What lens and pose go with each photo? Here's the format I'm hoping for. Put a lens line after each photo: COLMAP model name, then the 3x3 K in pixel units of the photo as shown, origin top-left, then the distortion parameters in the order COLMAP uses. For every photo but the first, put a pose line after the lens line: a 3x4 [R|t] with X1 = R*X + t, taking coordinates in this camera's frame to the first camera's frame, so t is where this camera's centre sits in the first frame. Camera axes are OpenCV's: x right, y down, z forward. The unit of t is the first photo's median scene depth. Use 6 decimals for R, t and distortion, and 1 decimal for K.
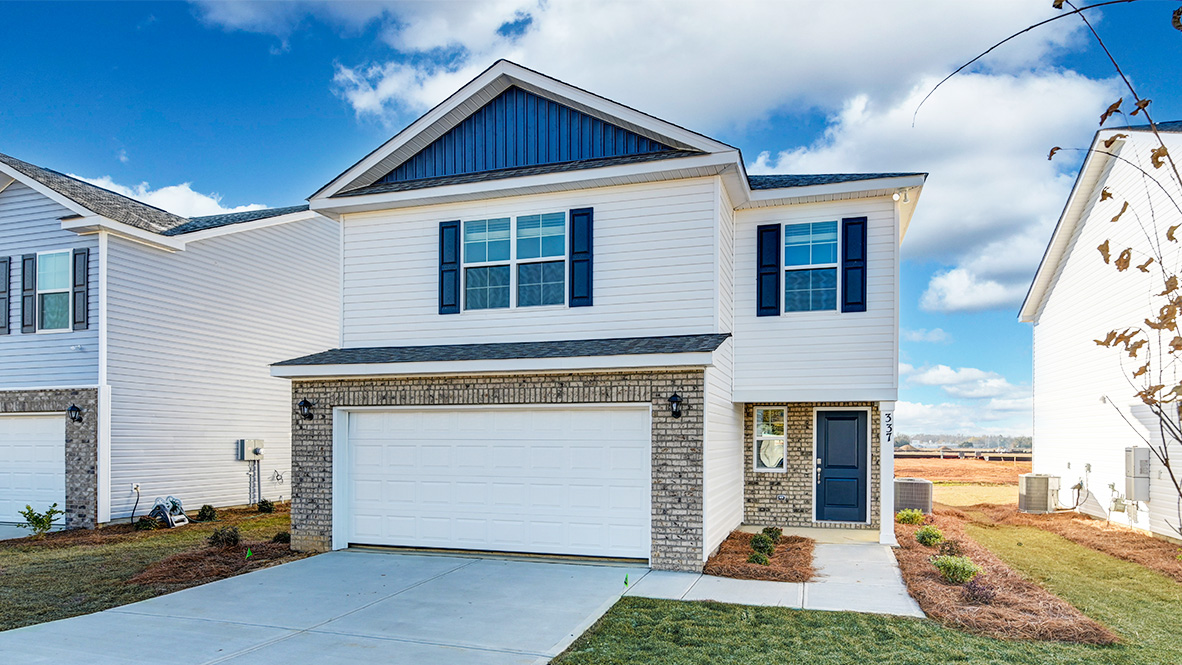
lens RADIAL K [[617.4, 0, 579.4], [0, 617.4, 332.1], [0, 0, 1]] dist [-0.002611, -0.001273]
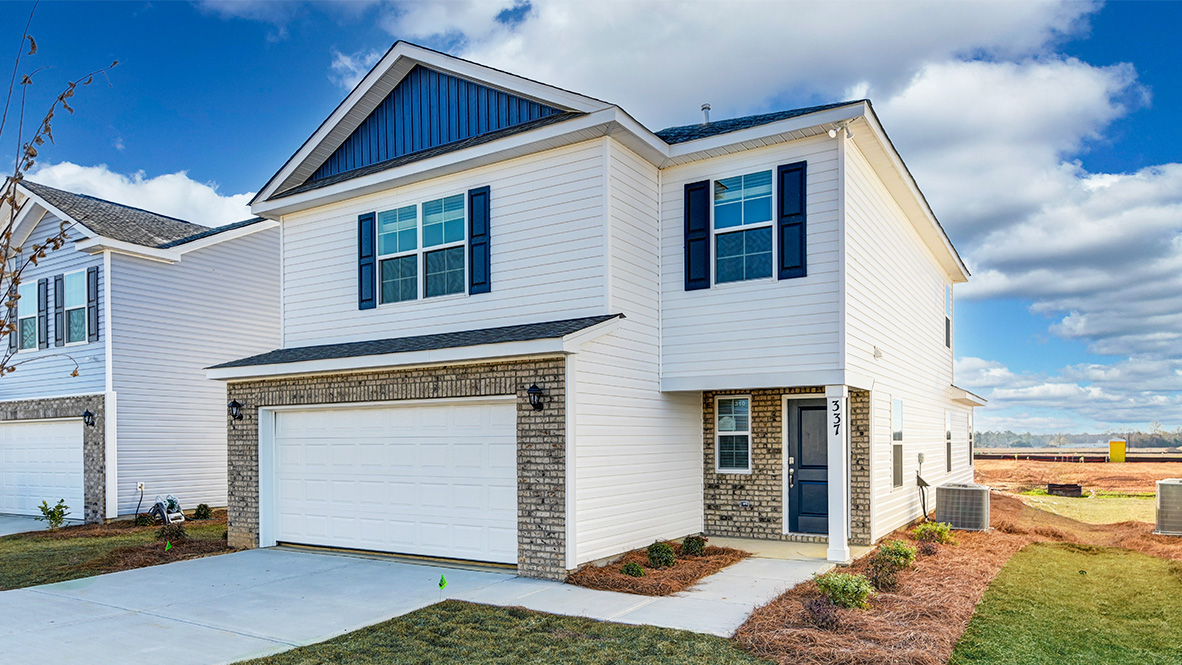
lens RADIAL K [[751.8, 0, 591.3], [0, 751.8, 306.7], [0, 0, 1]] dist [0.007613, -0.001836]
pose [[0.957937, -0.058681, -0.280916, 0.461293], [0.057248, 0.998271, -0.013311, 0.003084], [0.281212, -0.003331, 0.959640, -0.039540]]
